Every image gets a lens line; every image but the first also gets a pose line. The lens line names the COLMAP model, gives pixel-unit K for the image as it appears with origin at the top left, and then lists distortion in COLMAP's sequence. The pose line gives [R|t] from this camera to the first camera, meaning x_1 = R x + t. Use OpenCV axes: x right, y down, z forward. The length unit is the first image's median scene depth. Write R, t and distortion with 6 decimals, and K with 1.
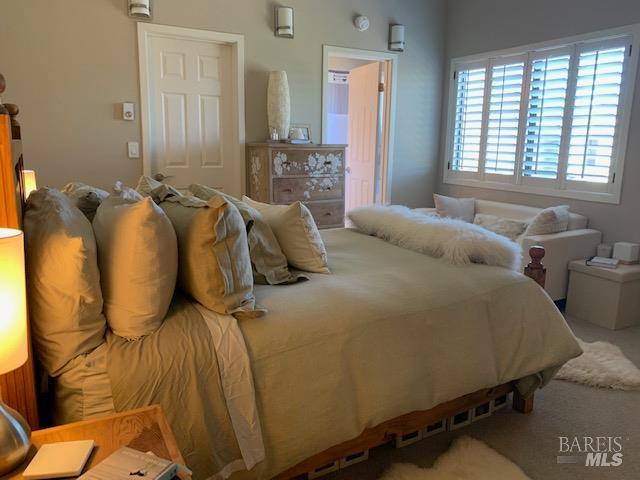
lens RADIAL K [[489.9, 0, 319.7], [0, 489.9, 240.4], [0, 0, 1]] dist [0.015962, -0.019486]
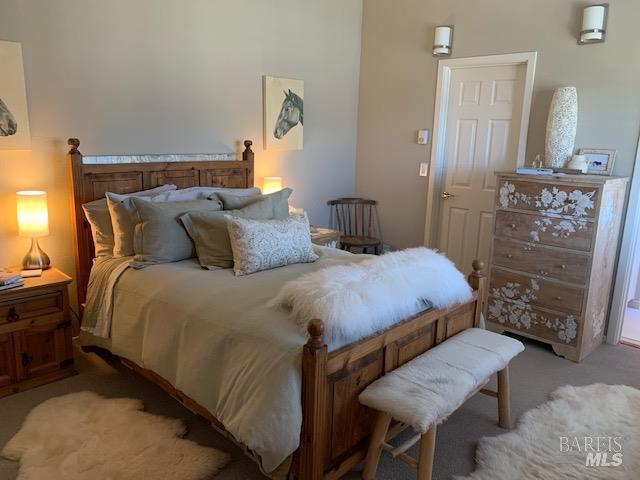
lens RADIAL K [[489.9, 0, 320.5], [0, 489.9, 238.8], [0, 0, 1]] dist [0.015962, -0.019486]
pose [[0.286202, 0.195995, -0.937910, 0.646959], [-0.216735, 0.966728, 0.135880, -0.122157], [0.933335, 0.164389, 0.319158, 0.398124]]
